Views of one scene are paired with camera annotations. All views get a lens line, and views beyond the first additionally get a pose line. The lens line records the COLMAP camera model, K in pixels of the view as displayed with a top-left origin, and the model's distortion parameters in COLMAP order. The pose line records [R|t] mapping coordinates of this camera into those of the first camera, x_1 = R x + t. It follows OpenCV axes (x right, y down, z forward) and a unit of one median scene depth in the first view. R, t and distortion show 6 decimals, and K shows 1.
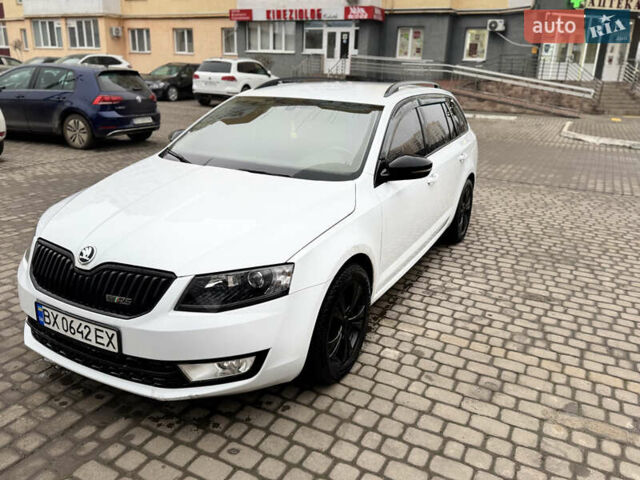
lens RADIAL K [[511.5, 0, 317.2], [0, 511.5, 238.2], [0, 0, 1]] dist [0.060093, -0.085099]
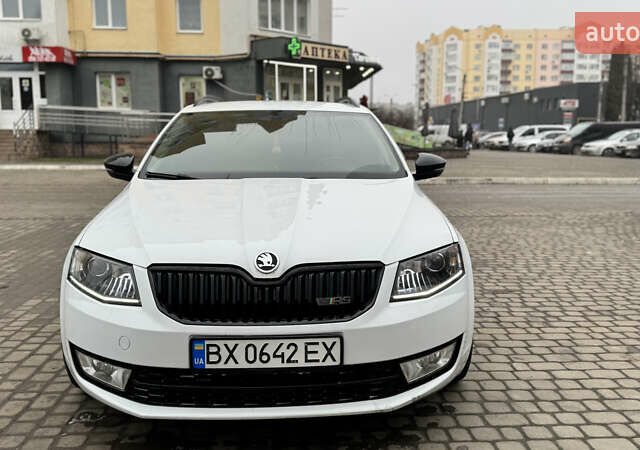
lens RADIAL K [[629.0, 0, 320.8], [0, 629.0, 232.7], [0, 0, 1]] dist [0.180215, -0.388979]
pose [[0.859874, -0.113288, 0.497778, -0.476760], [0.188284, 0.976703, -0.102961, 0.058536], [-0.474517, 0.182257, 0.861172, 0.040169]]
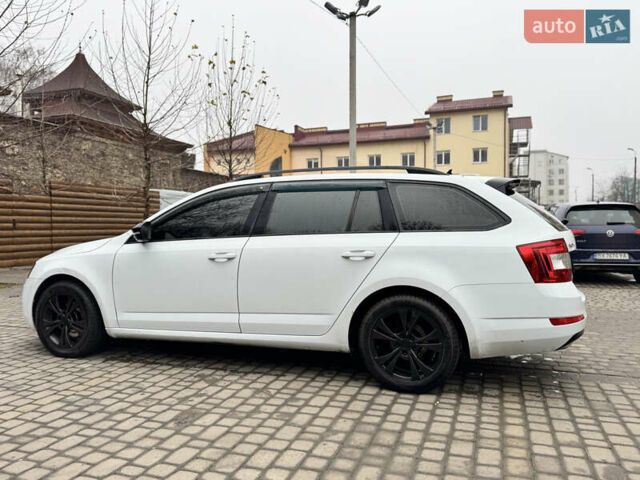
lens RADIAL K [[511.5, 0, 317.2], [0, 511.5, 238.2], [0, 0, 1]] dist [0.060093, -0.085099]
pose [[0.147407, -0.011588, -0.989008, 1.114110], [-0.296707, 0.953361, -0.055393, -0.136199], [0.943523, 0.301611, 0.137094, 0.927571]]
